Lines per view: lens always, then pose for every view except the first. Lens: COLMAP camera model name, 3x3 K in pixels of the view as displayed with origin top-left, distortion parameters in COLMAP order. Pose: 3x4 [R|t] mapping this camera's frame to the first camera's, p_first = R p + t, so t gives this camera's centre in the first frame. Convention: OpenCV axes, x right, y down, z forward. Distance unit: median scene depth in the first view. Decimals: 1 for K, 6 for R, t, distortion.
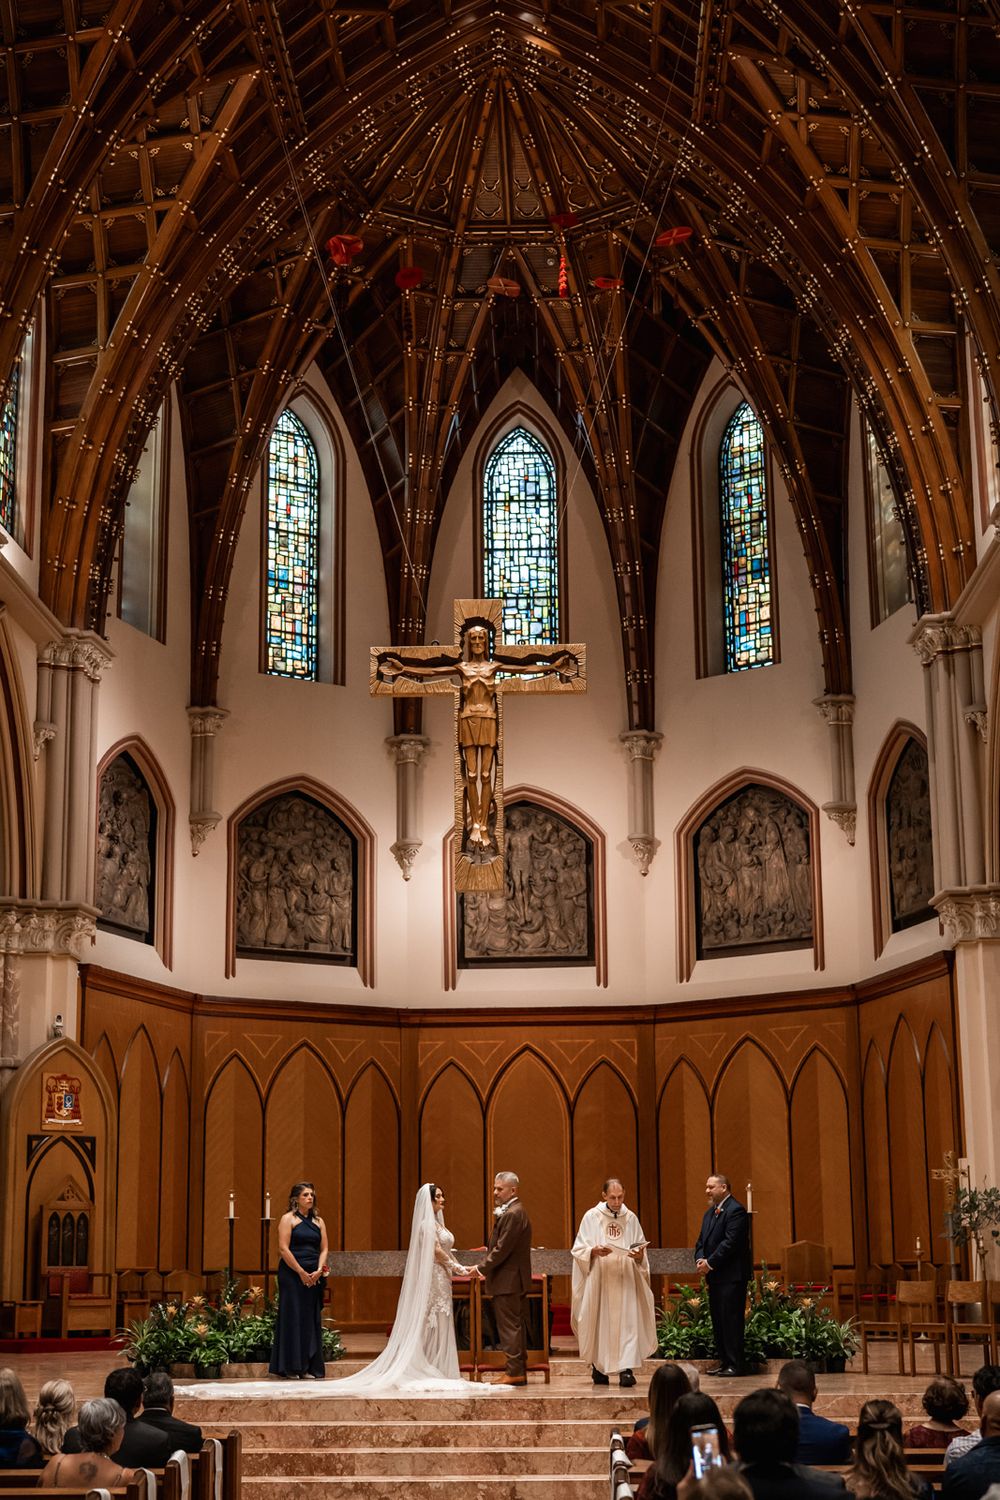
lens RADIAL K [[2197.9, 0, 500.0], [0, 2197.9, 750.0], [0, 0, 1]] dist [-0.010279, 0.017706]
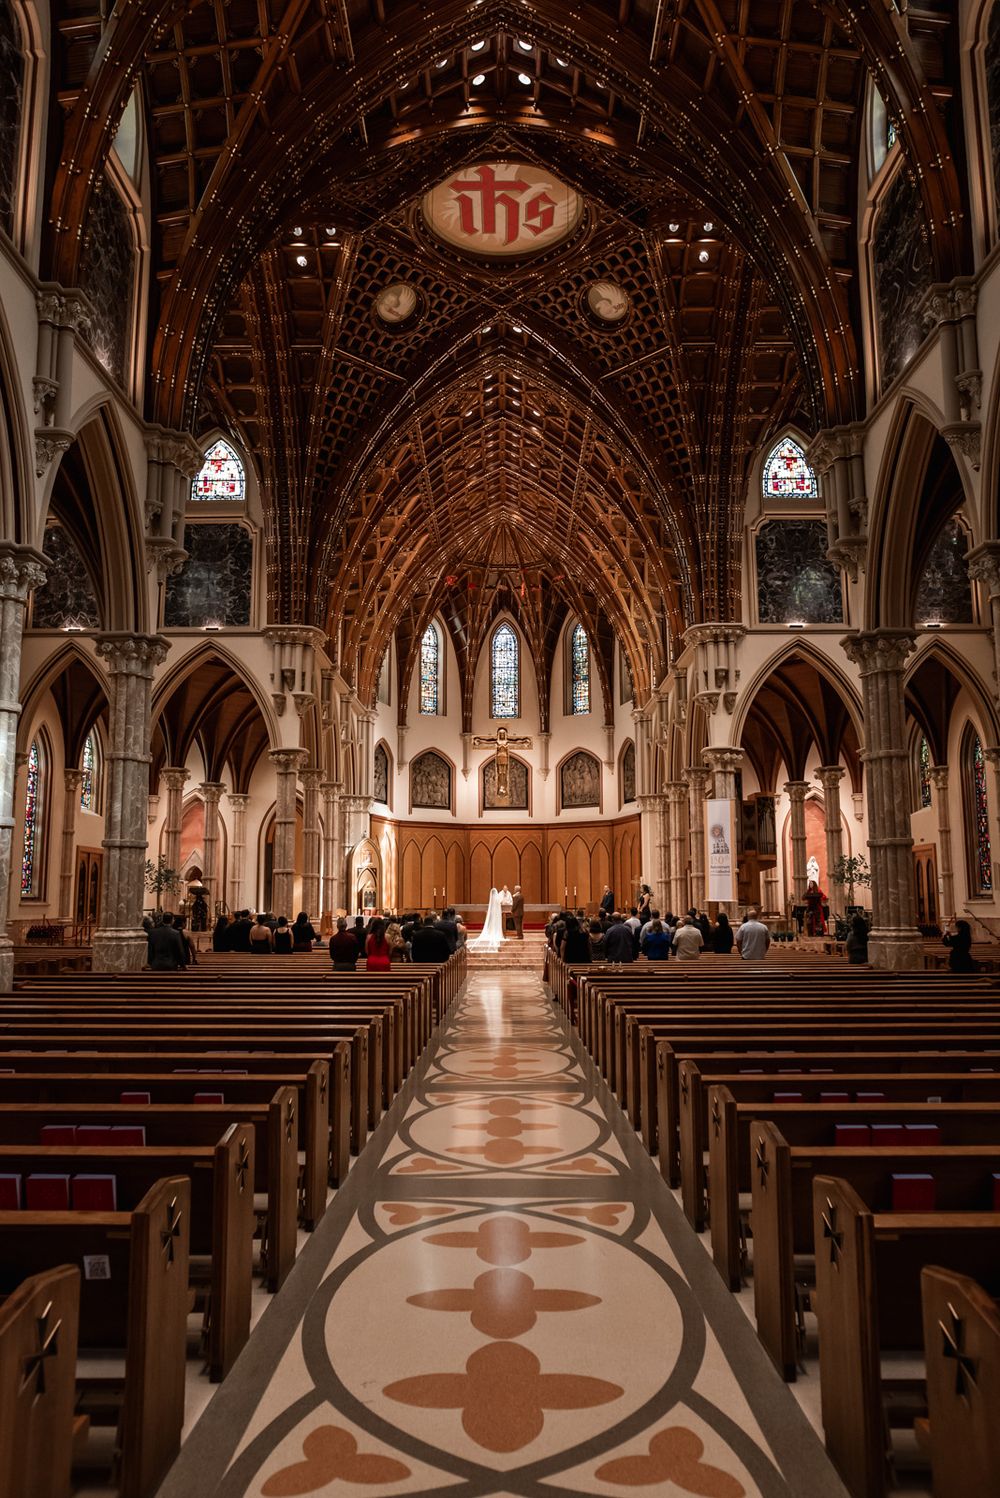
lens RADIAL K [[1019.3, 0, 500.0], [0, 1019.3, 749.0], [0, 0, 1]] dist [-0.000755, -0.000025]
pose [[0.999466, 0.012778, 0.030066, -0.040622], [-0.015147, 0.996687, 0.079913, -0.101559], [-0.028945, -0.080326, 0.996348, -0.410799]]
